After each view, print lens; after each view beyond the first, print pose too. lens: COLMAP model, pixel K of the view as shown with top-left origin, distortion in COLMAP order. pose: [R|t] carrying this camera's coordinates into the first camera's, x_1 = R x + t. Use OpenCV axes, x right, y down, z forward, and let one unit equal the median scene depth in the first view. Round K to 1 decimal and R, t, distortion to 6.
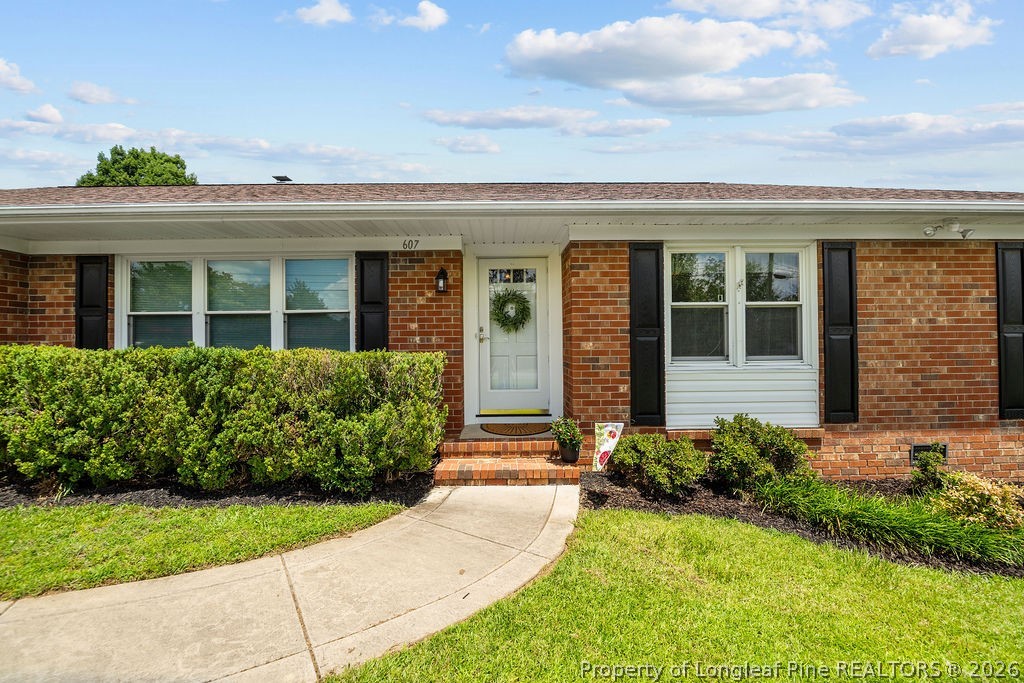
lens RADIAL K [[407.4, 0, 514.5], [0, 407.4, 340.5], [0, 0, 1]] dist [-0.013537, -0.000669]
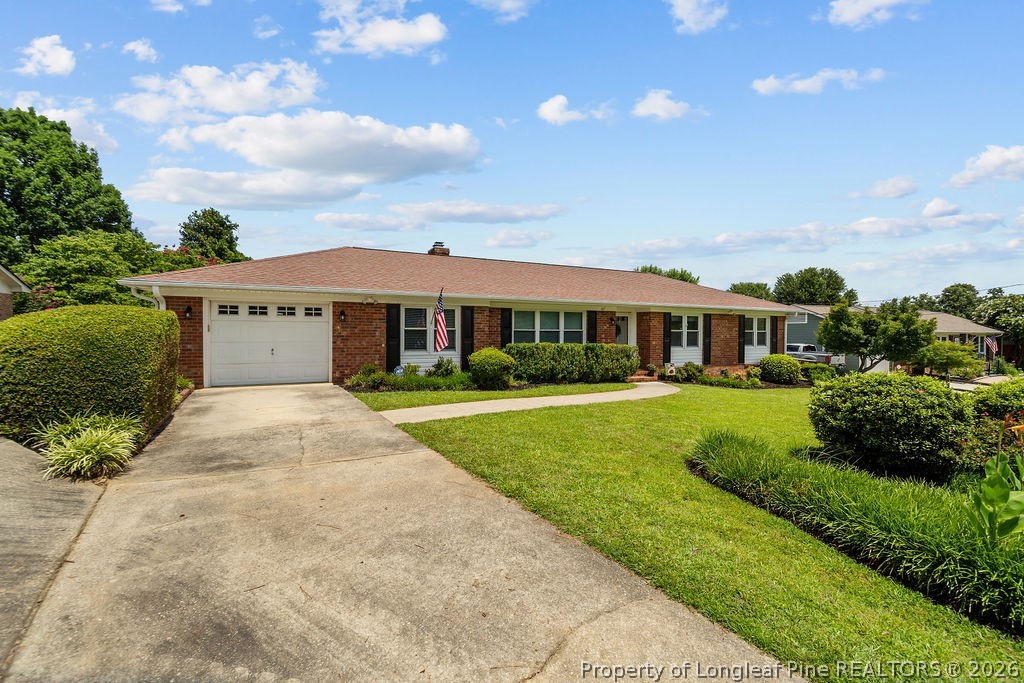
lens RADIAL K [[407.4, 0, 509.1], [0, 407.4, 341.5], [0, 0, 1]] dist [-0.013537, -0.000669]
pose [[0.914639, 0.005154, 0.404239, -2.241345], [-0.013494, 0.999751, 0.017783, -0.041215], [-0.404047, -0.021720, 0.914481, -1.572929]]
